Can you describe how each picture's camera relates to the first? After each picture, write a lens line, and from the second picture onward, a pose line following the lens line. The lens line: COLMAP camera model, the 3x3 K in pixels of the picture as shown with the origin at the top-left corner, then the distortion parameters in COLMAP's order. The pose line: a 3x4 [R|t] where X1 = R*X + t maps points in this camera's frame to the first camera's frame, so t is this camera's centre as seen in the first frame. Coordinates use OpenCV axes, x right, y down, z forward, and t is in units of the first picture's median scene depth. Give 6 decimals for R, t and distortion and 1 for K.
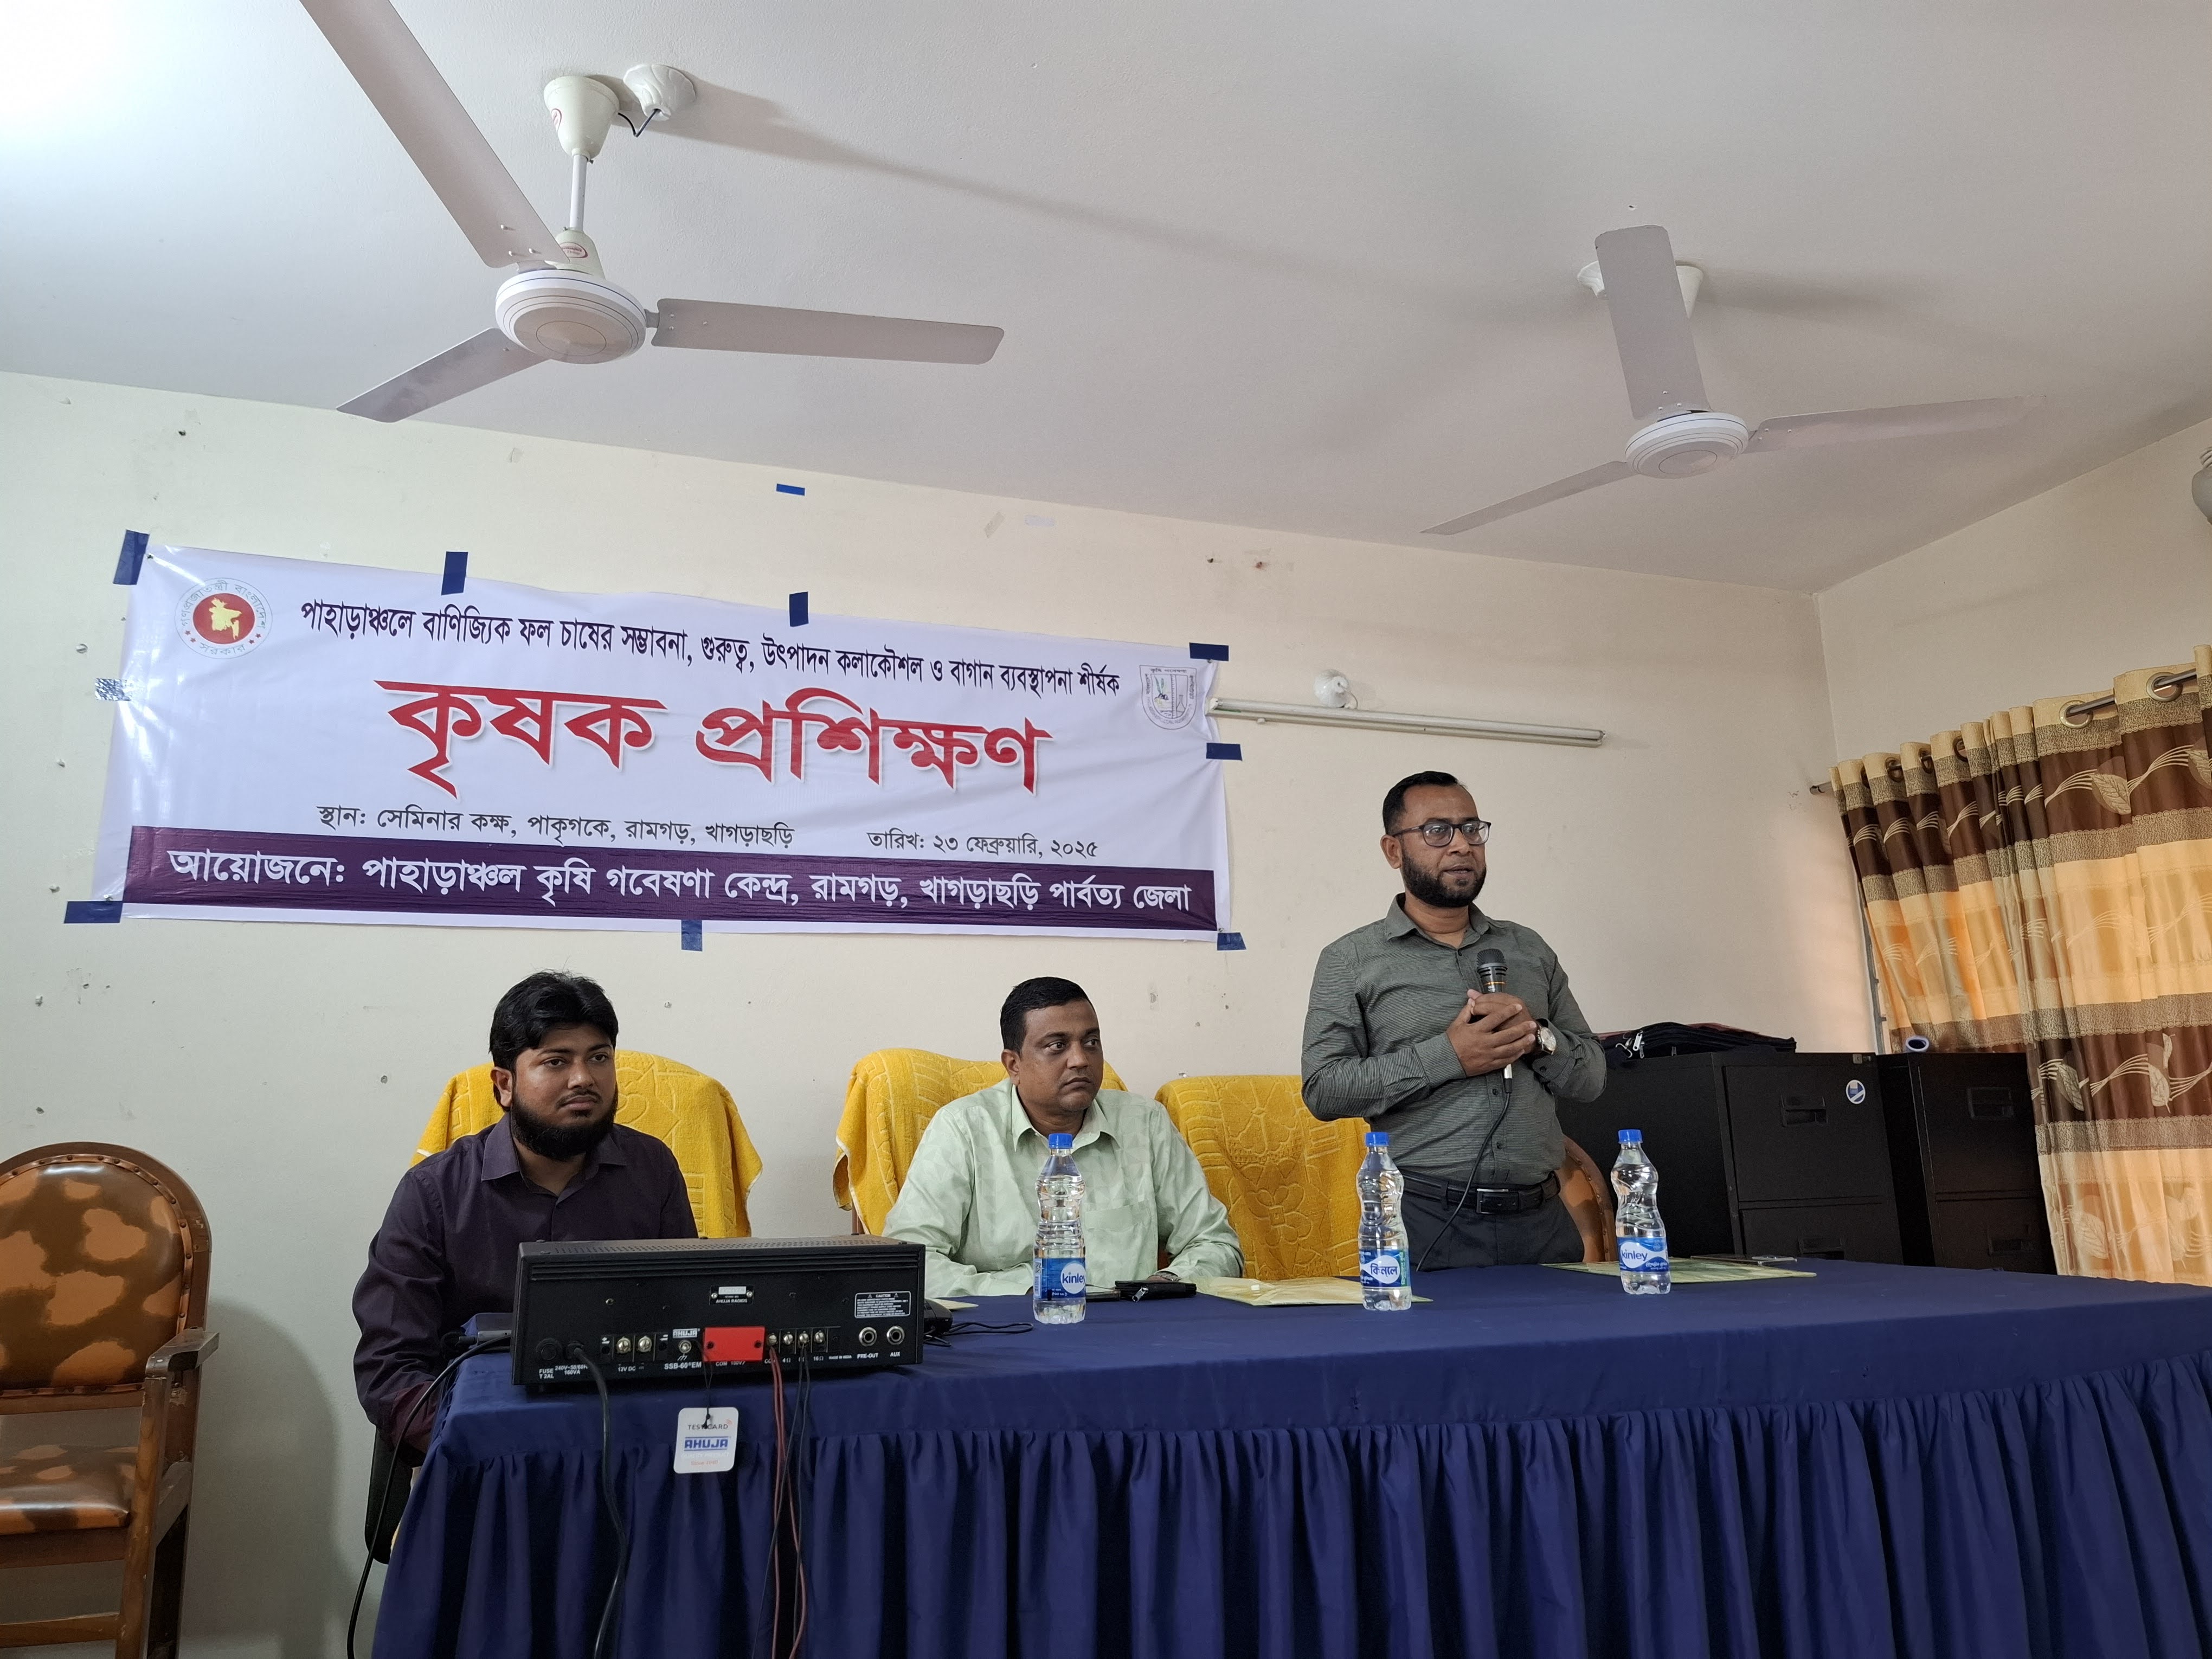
lens RADIAL K [[1480.6, 0, 1091.0], [0, 1480.6, 824.6], [0, 0, 1]] dist [0.130424, -0.216022]
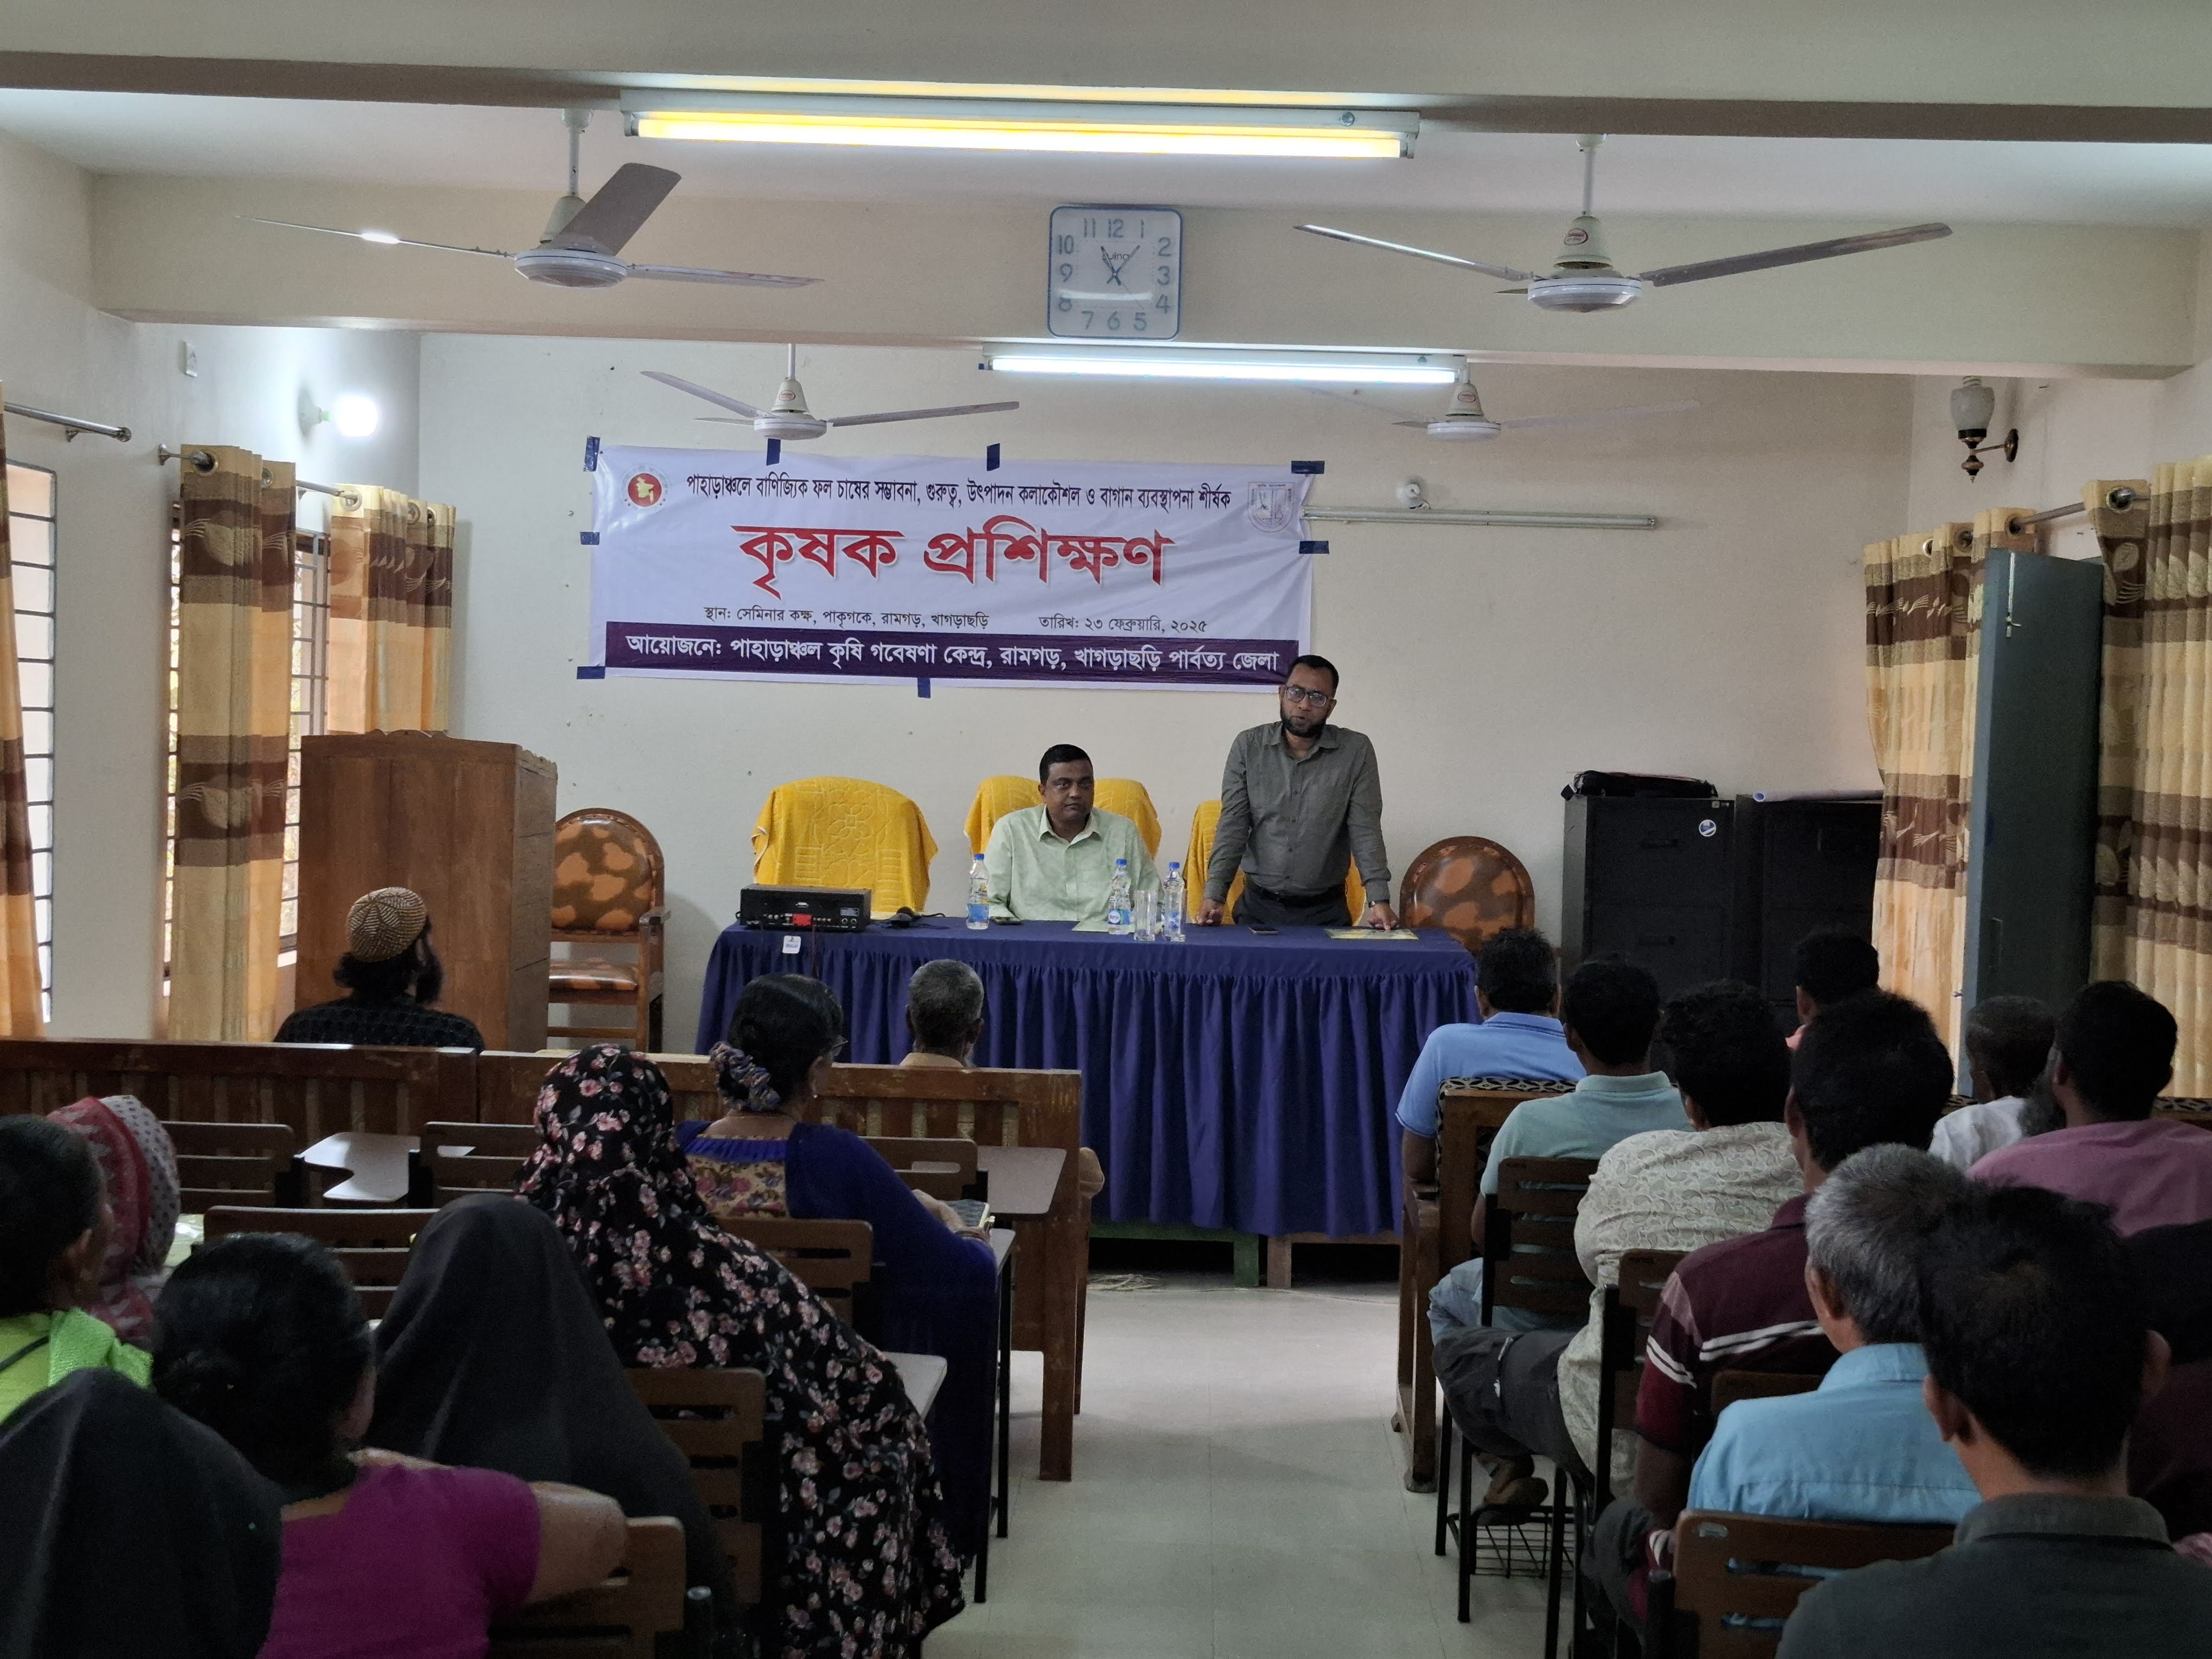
lens RADIAL K [[2514.1, 0, 1119.6], [0, 2514.1, 817.1], [0, 0, 1]] dist [0.146325, -0.238749]
pose [[0.939141, 0.059495, -0.338341, 0.780817], [0.026159, 0.969644, 0.243117, -0.408292], [0.342535, -0.237172, 0.909076, -1.274955]]
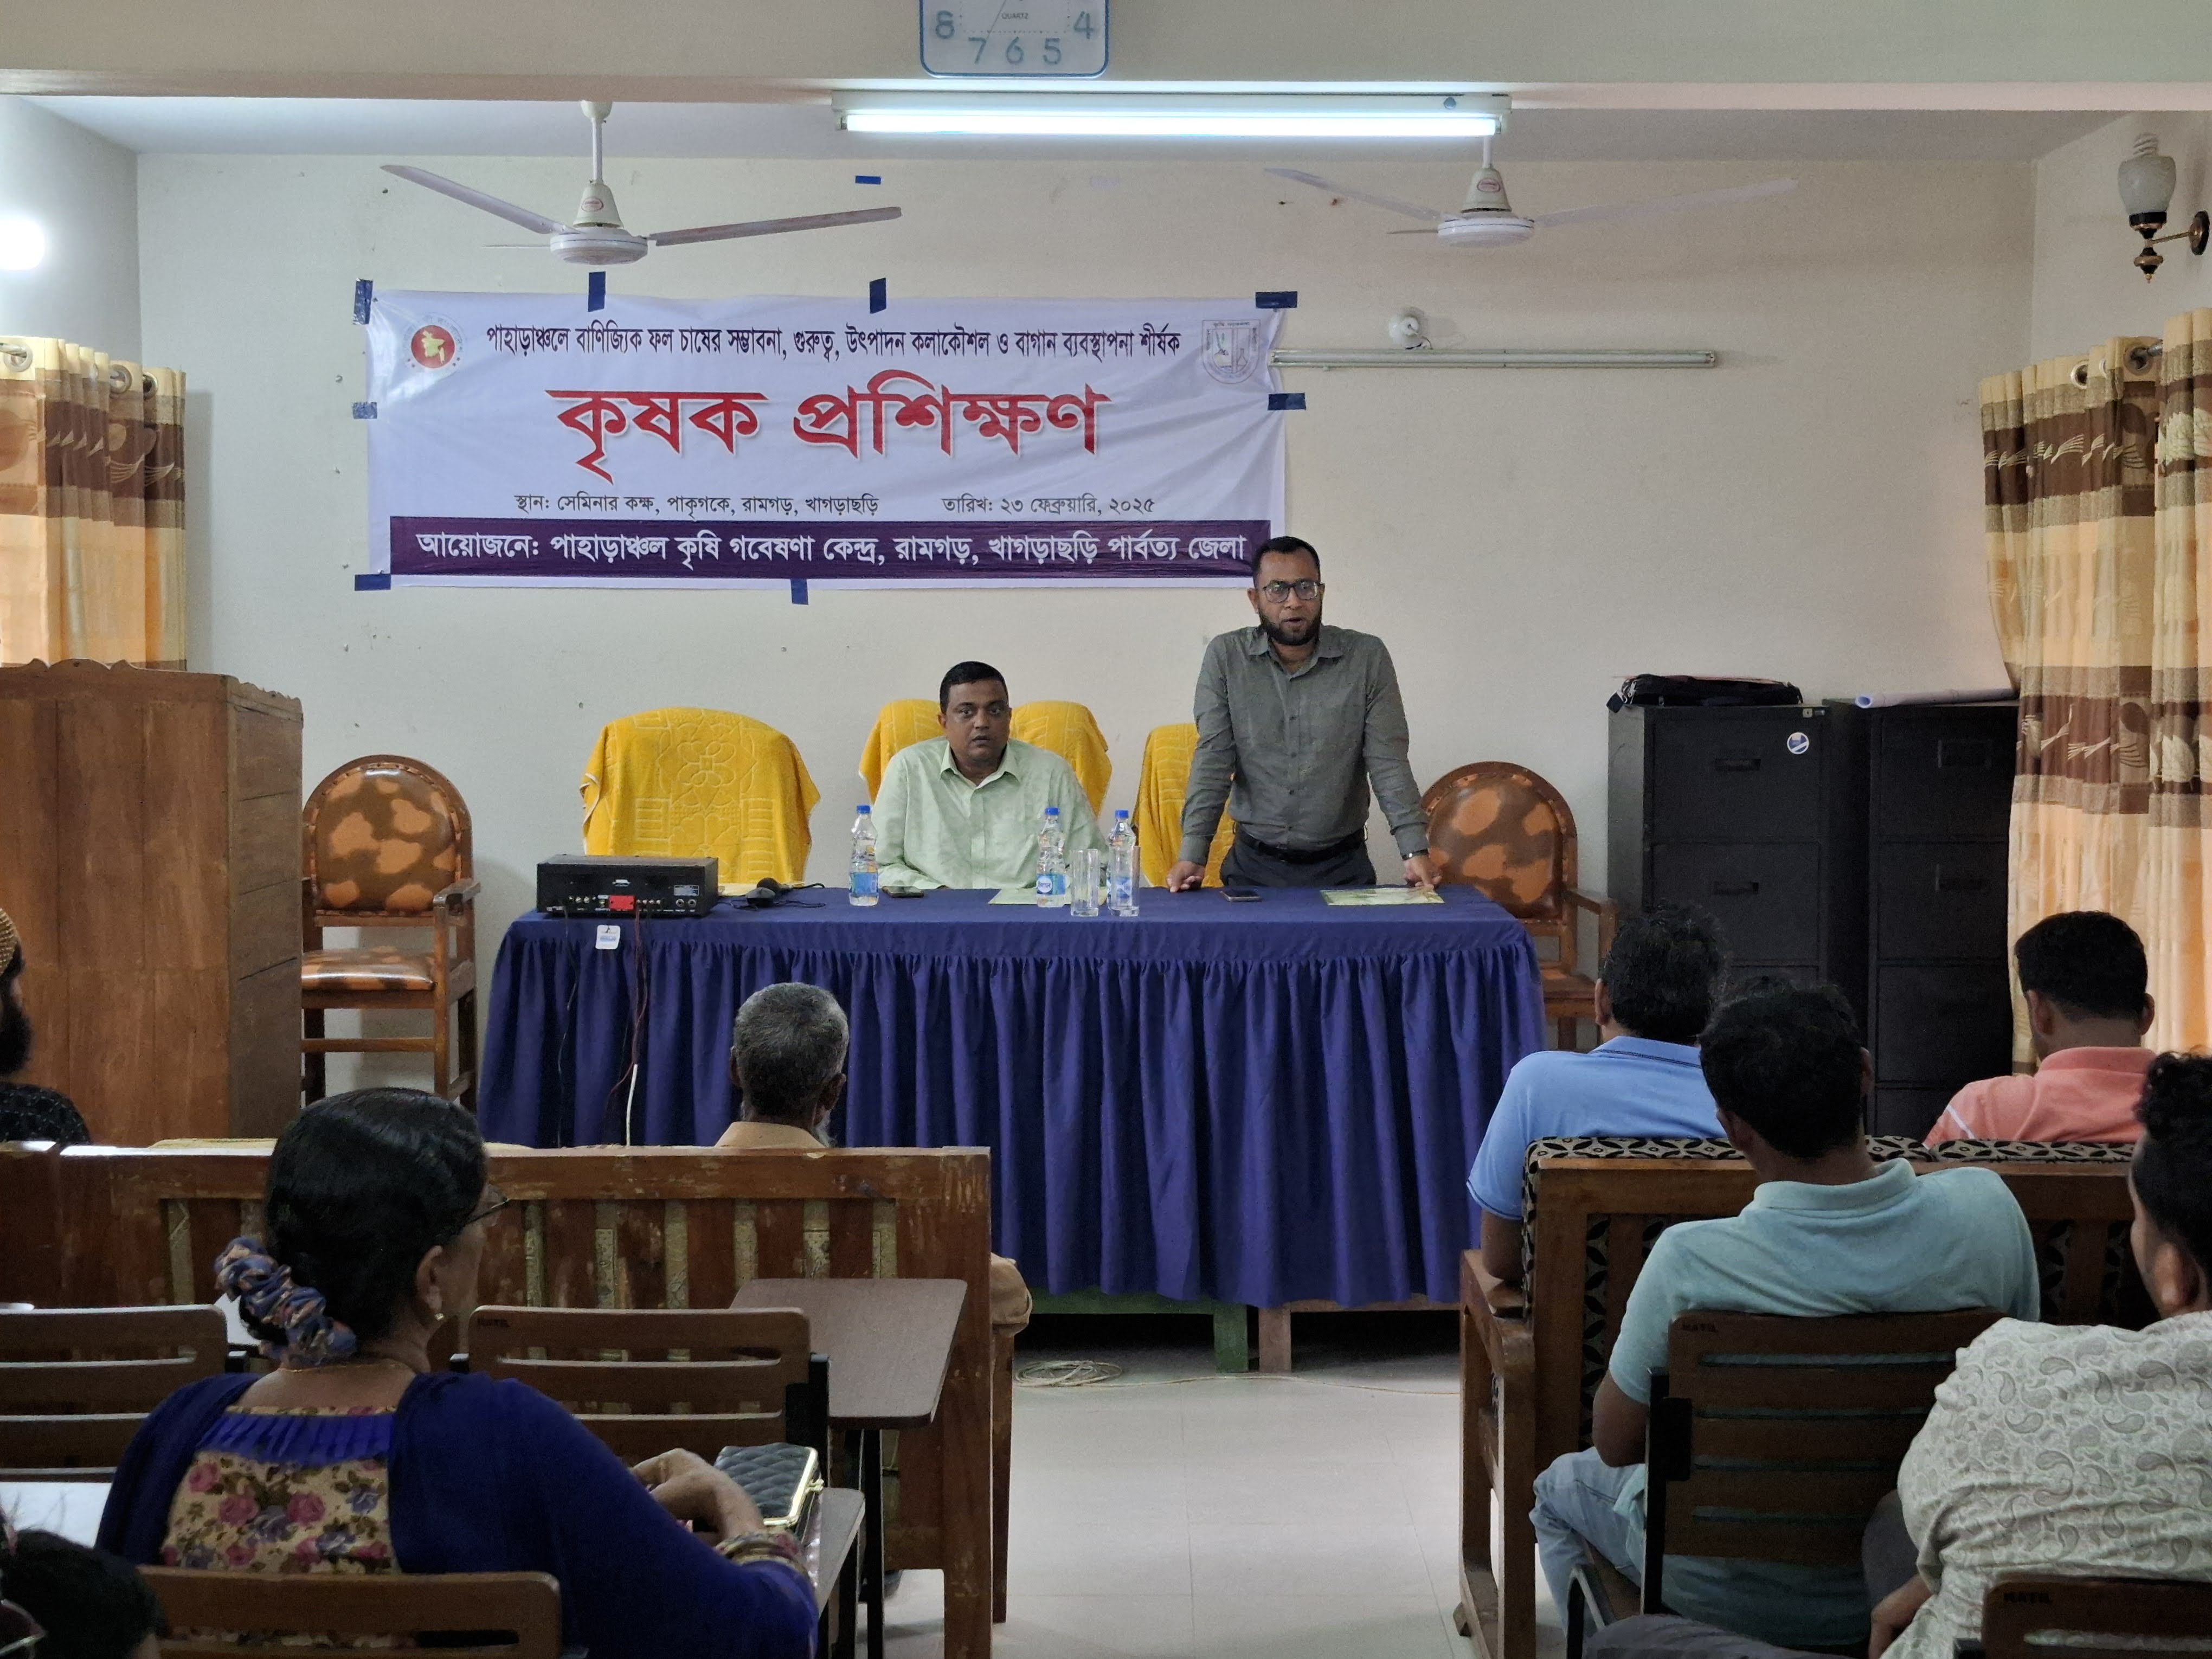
lens RADIAL K [[2628.7, 0, 1129.7], [0, 2628.7, 804.9], [0, 0, 1]] dist [0.136412, -0.058908]
pose [[0.948659, 0.042338, -0.313453, 0.646816], [0.045968, 0.962026, 0.269060, -0.314000], [0.312941, -0.269655, 0.910689, -0.887019]]
